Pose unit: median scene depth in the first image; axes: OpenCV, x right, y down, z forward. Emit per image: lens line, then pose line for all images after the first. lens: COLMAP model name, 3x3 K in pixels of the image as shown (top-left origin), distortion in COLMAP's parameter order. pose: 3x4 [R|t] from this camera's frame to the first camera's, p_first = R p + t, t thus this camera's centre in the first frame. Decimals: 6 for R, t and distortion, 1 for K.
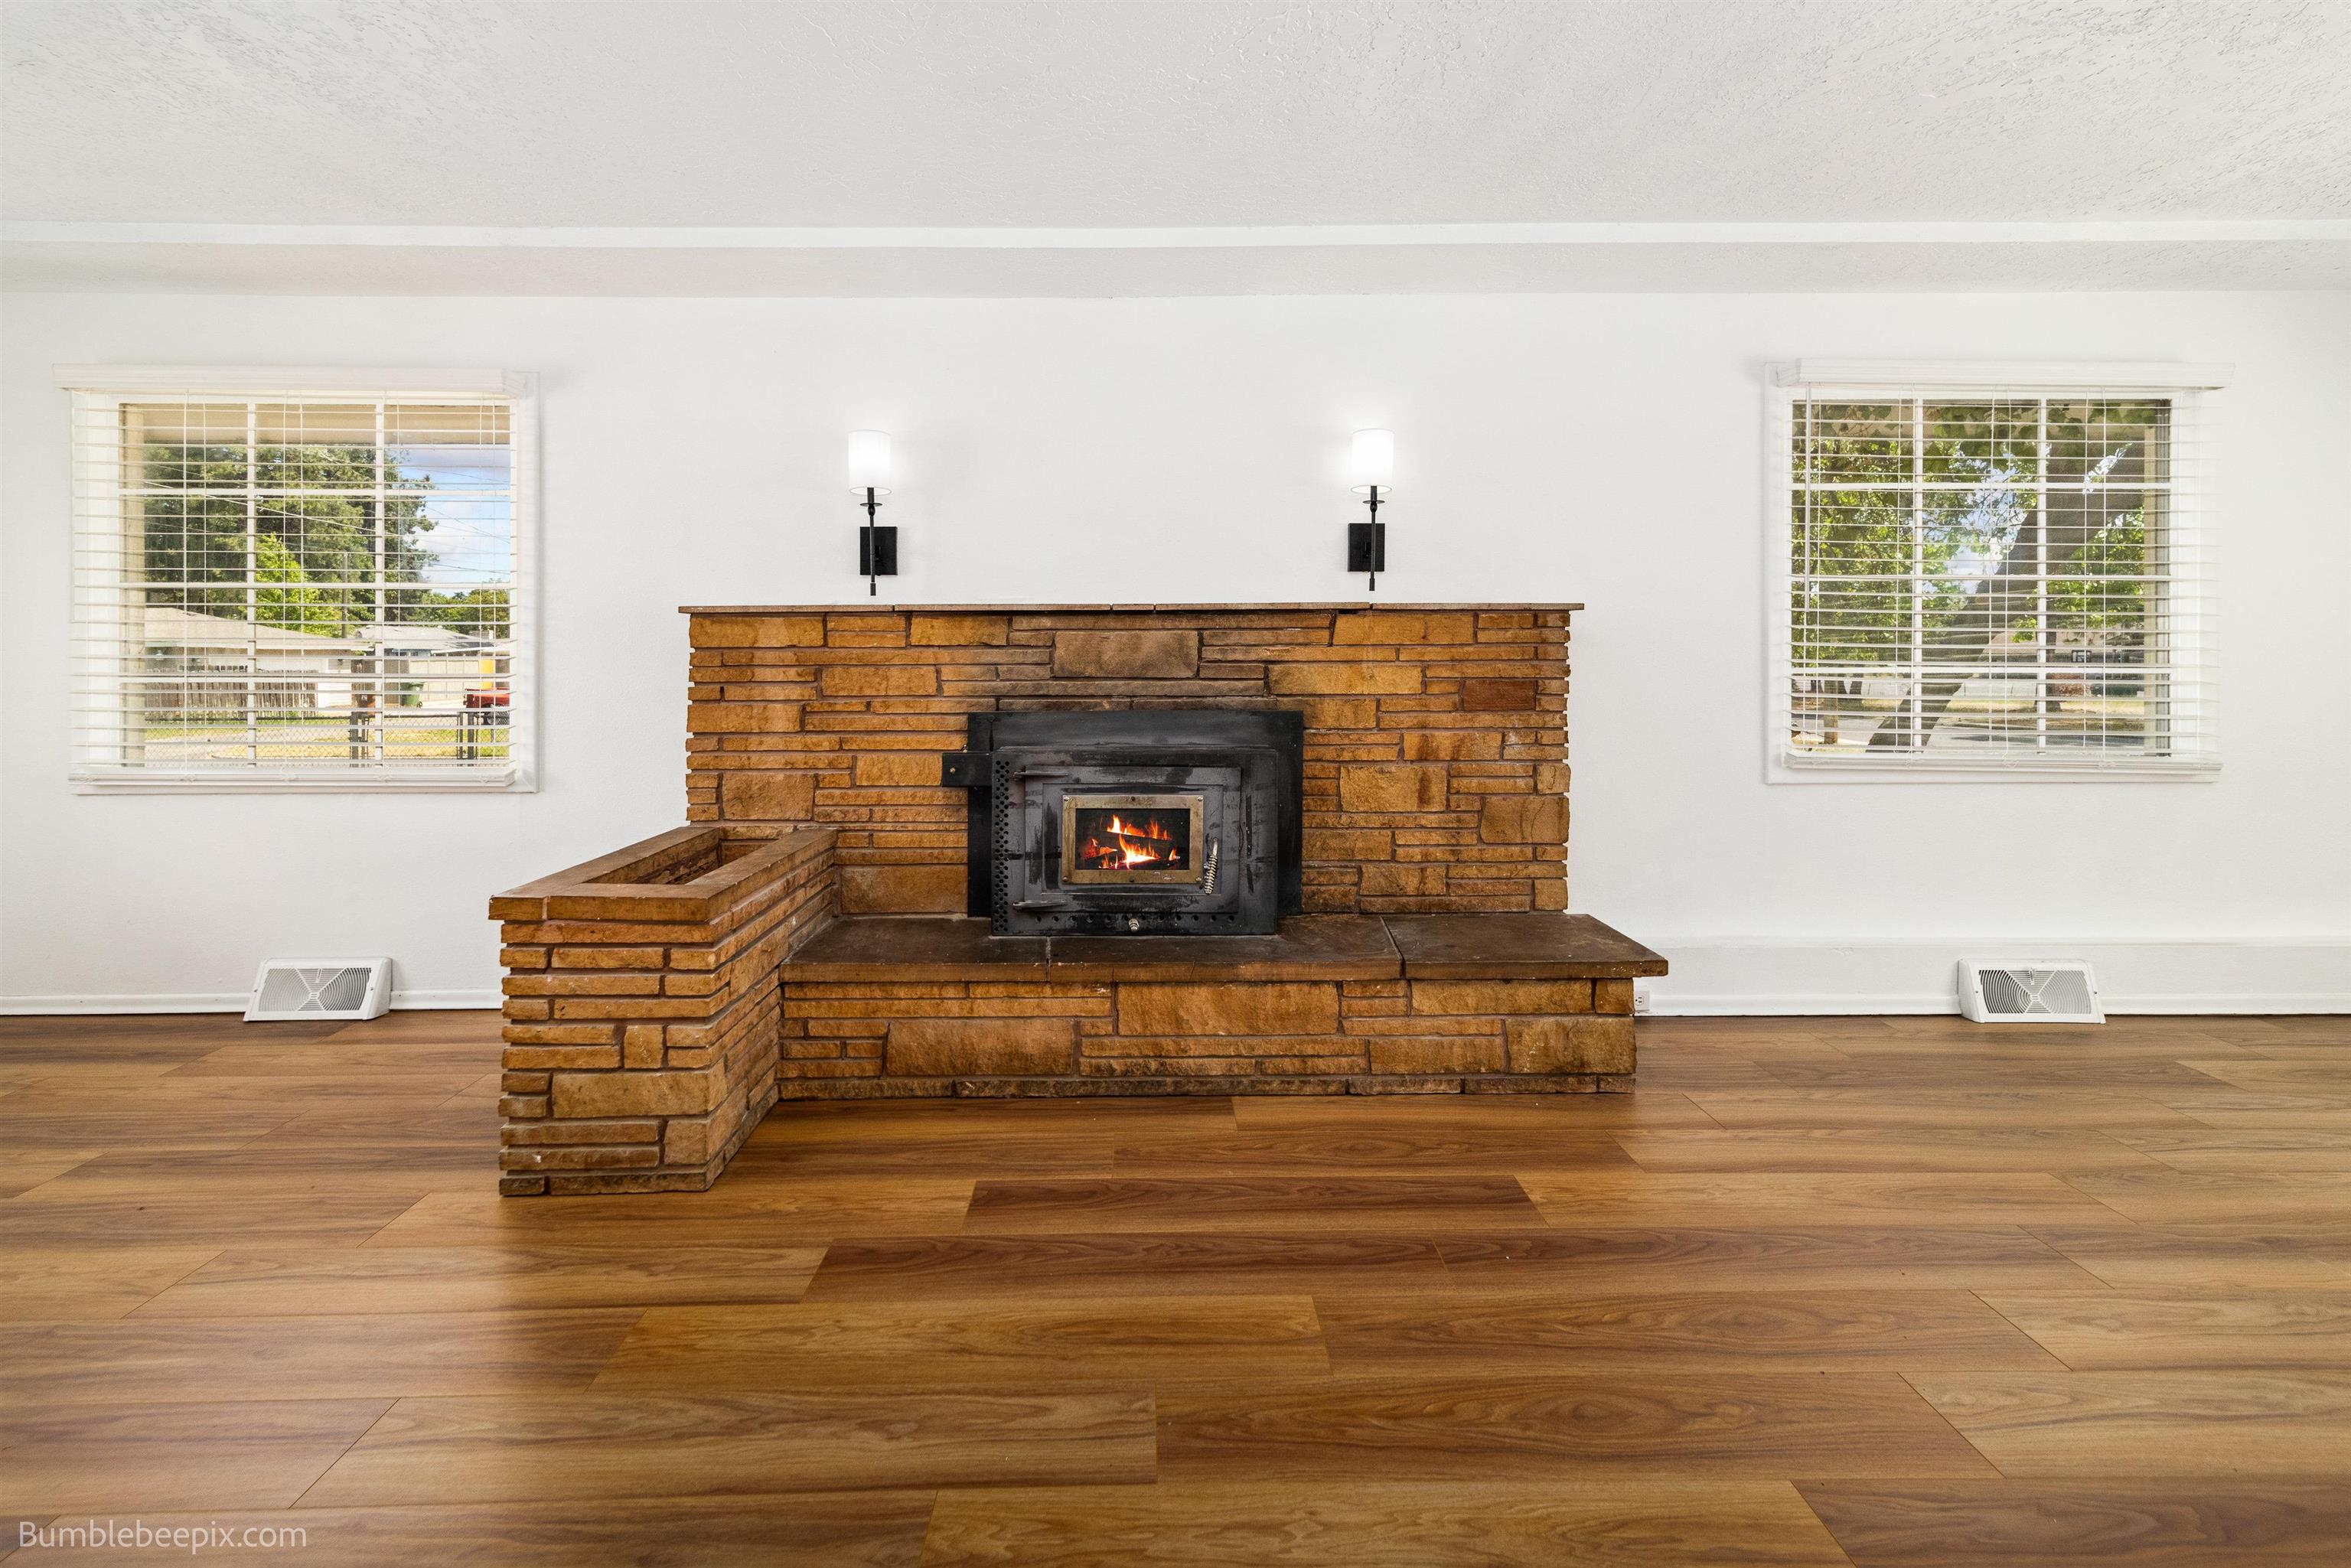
lens RADIAL K [[976.7, 0, 1162.8], [0, 976.7, 668.8], [0, 0, 1]] dist [0.007270, 0.000303]
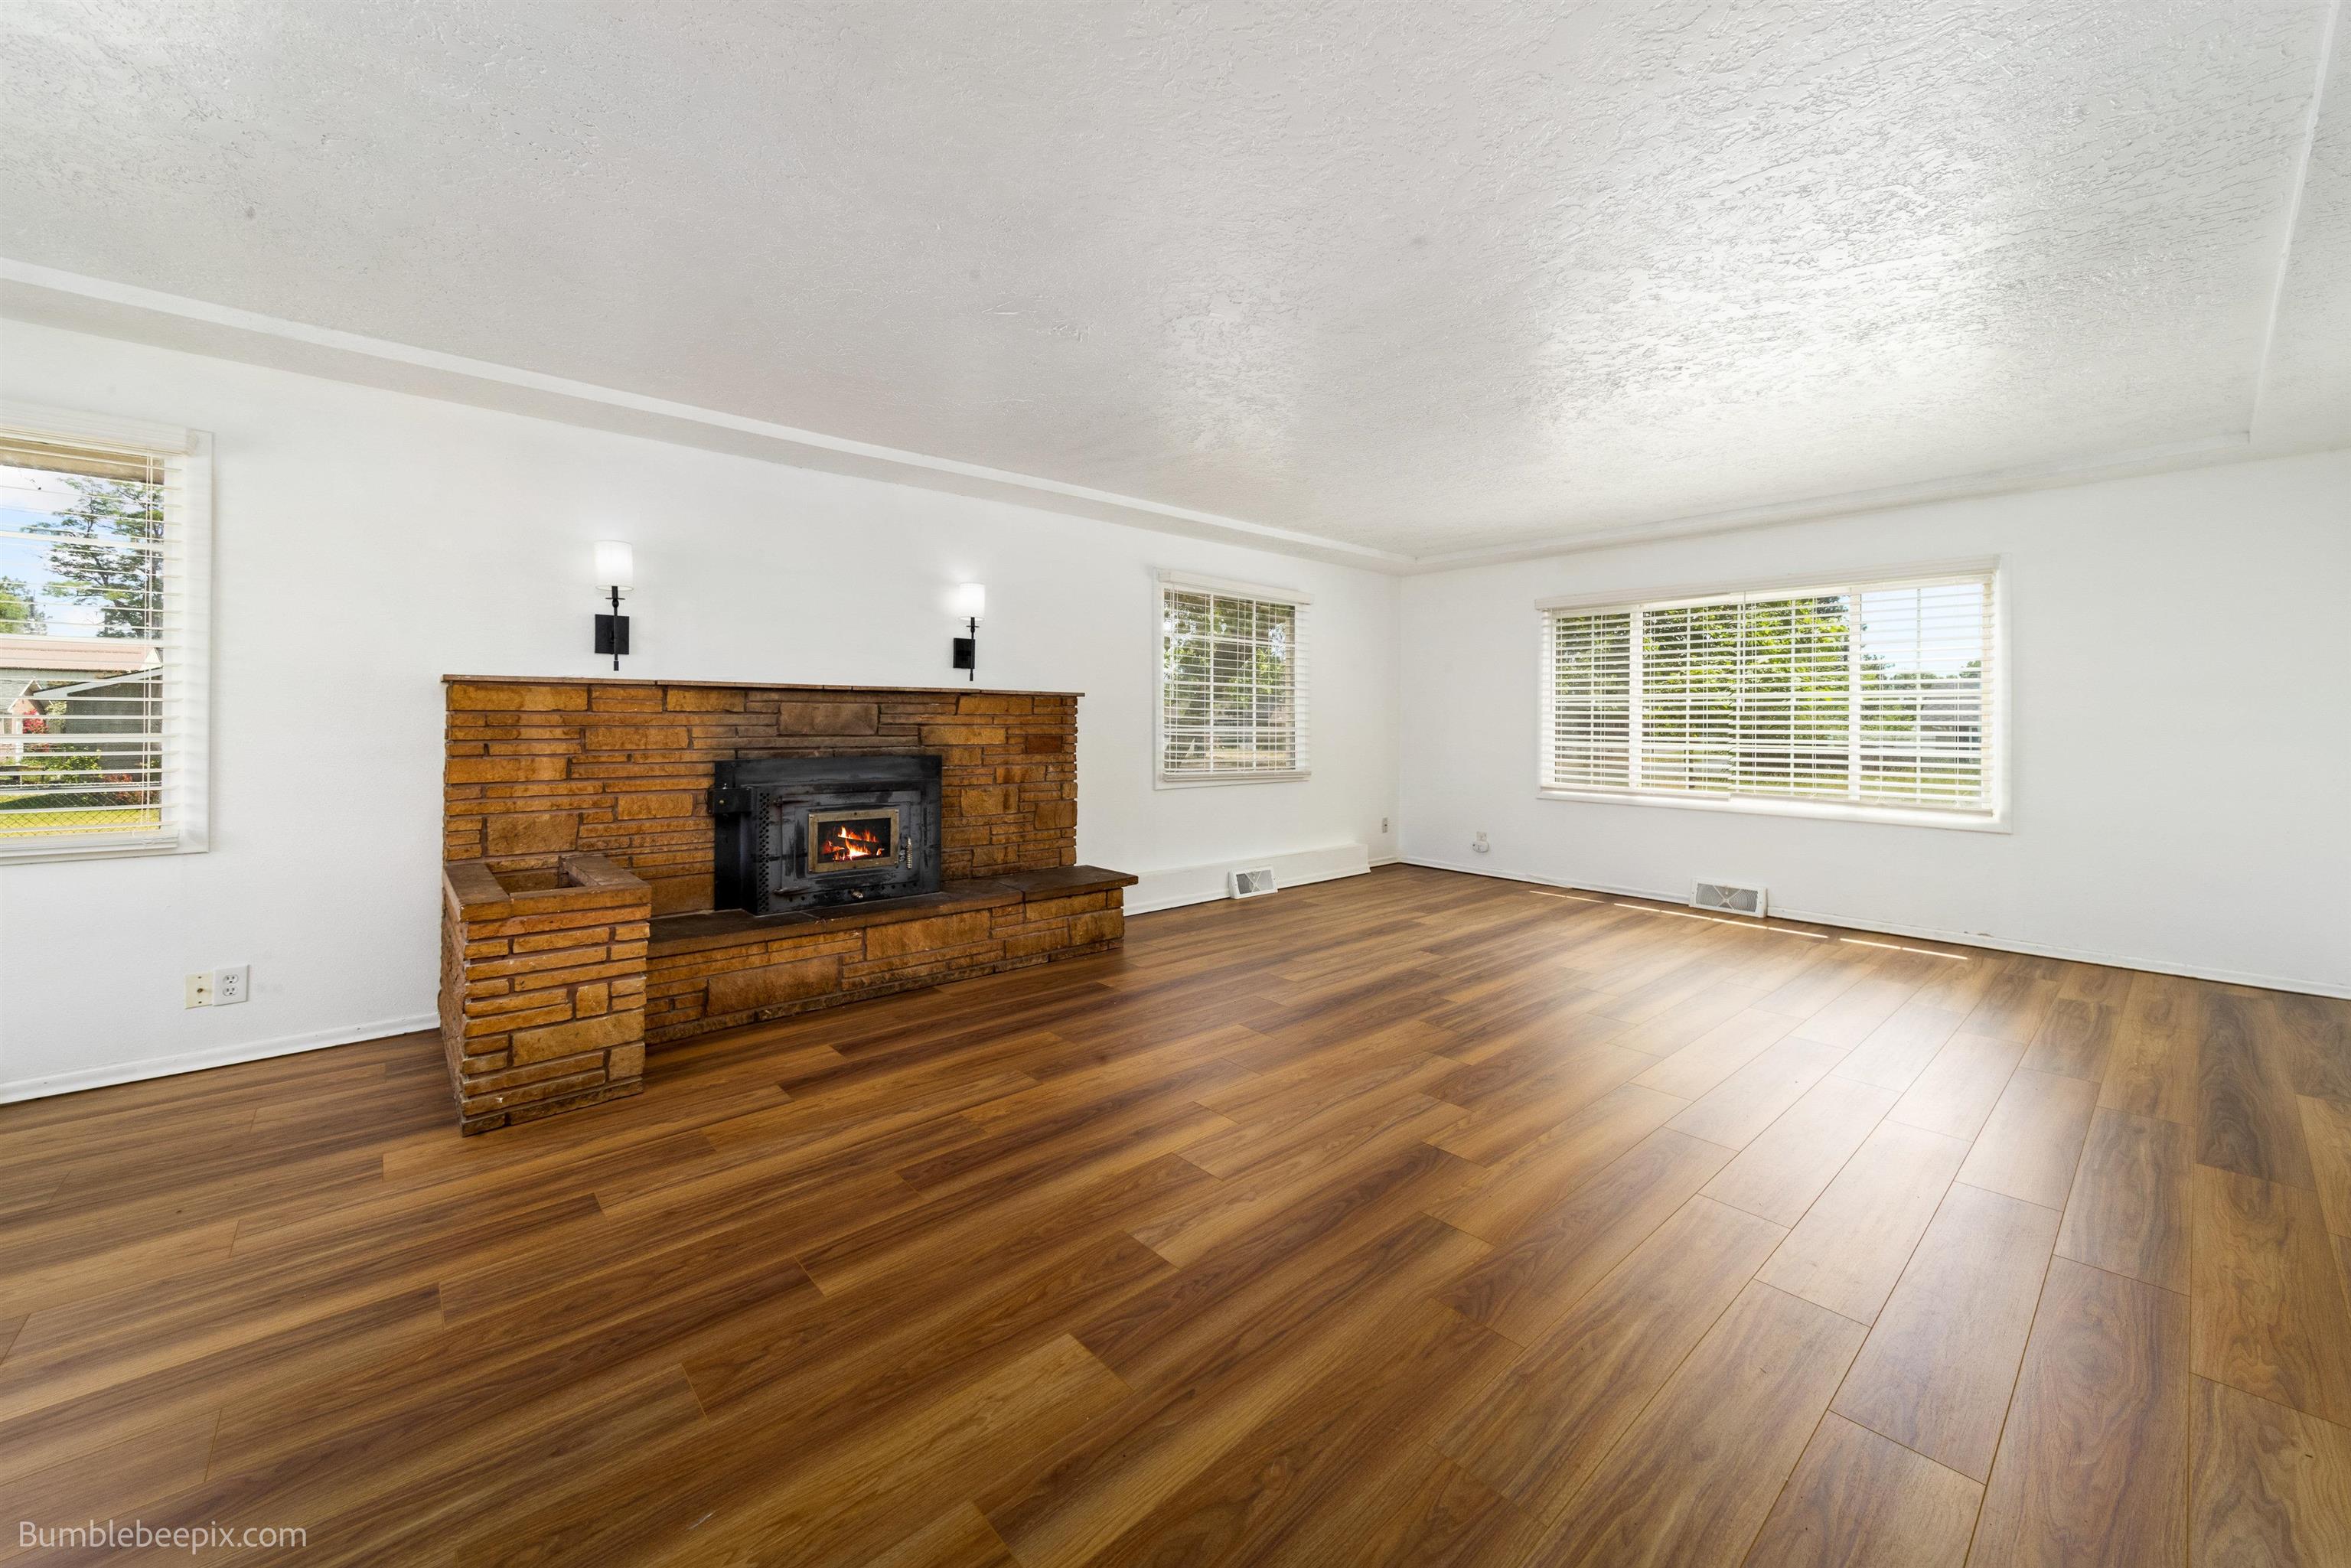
lens RADIAL K [[896.3, 0, 1175.5], [0, 896.3, 716.5], [0, 0, 1]] dist [0.005356, -0.000216]
pose [[0.754969, 0.009976, 0.655684, -0.572655], [0.000035, 0.999884, -0.015253, 0.002100], [-0.655760, 0.011539, 0.754881, -0.391876]]
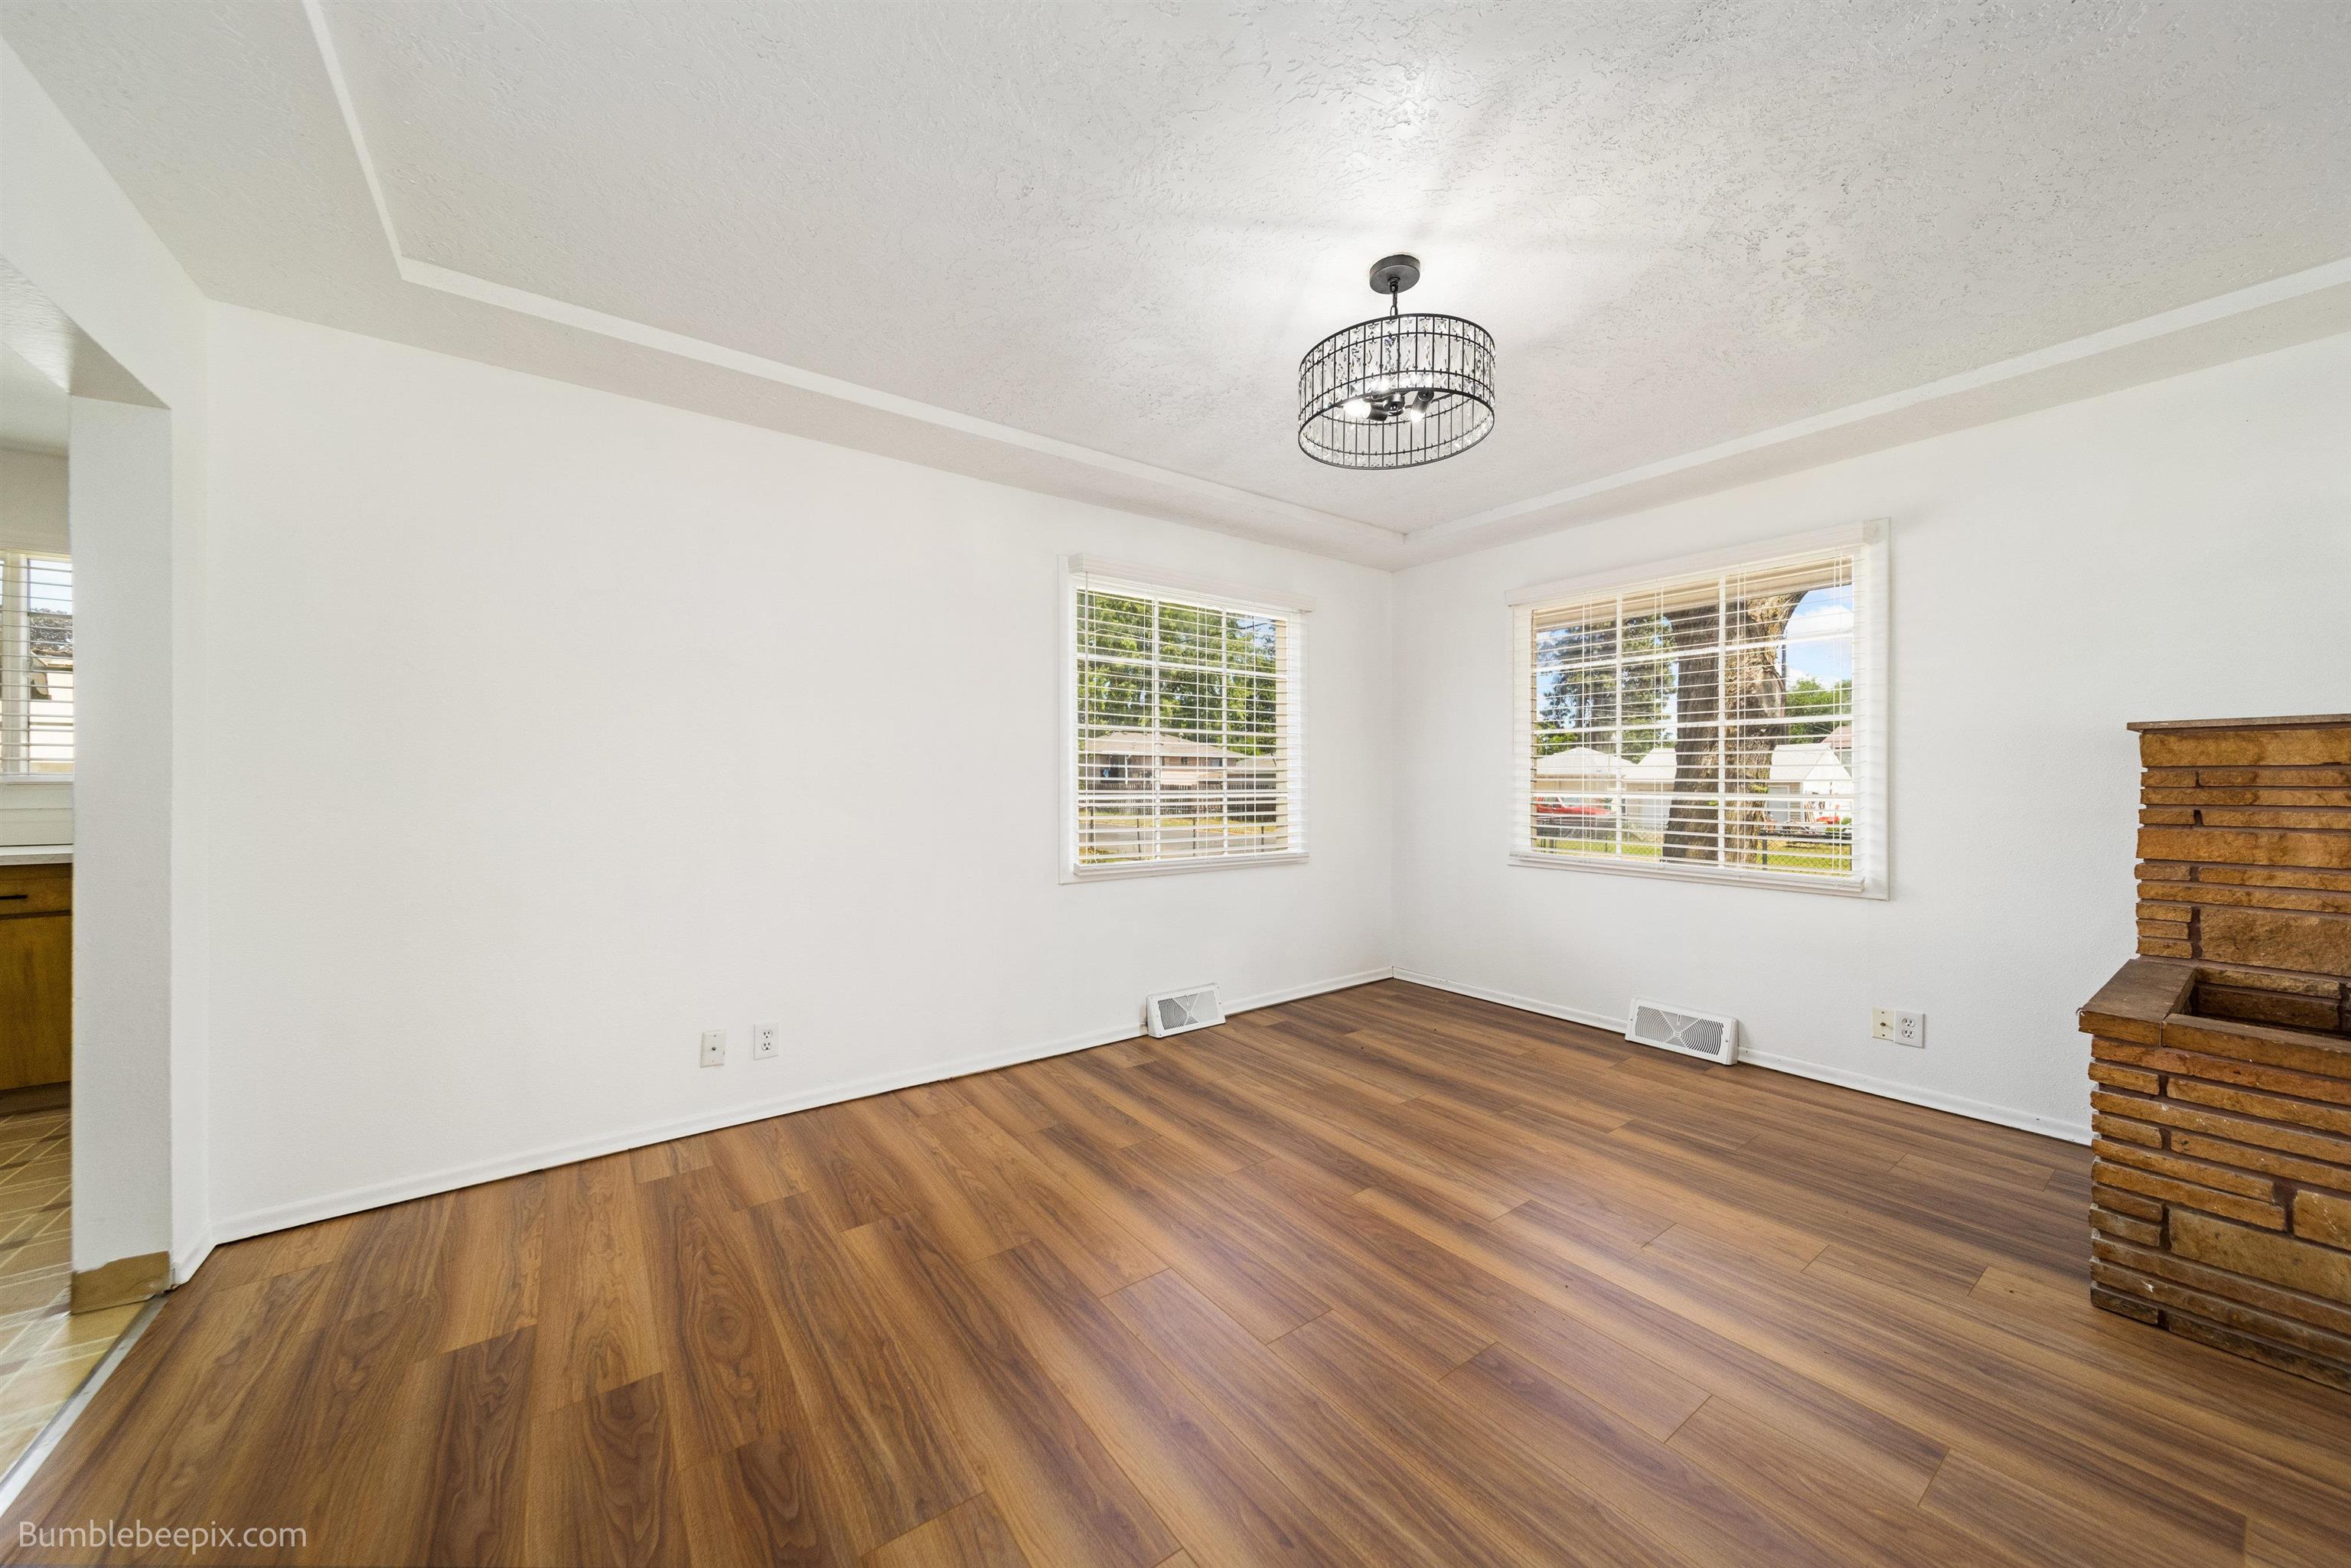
lens RADIAL K [[822.5, 0, 1168.0], [0, 822.5, 777.5], [0, 0, 1]] dist [0.008574, -0.000334]
pose [[0.576016, 0.000032, -0.817438, -0.397180], [-0.009047, 0.999939, -0.006336, 0.001897], [0.817388, 0.011044, 0.575981, -0.222208]]
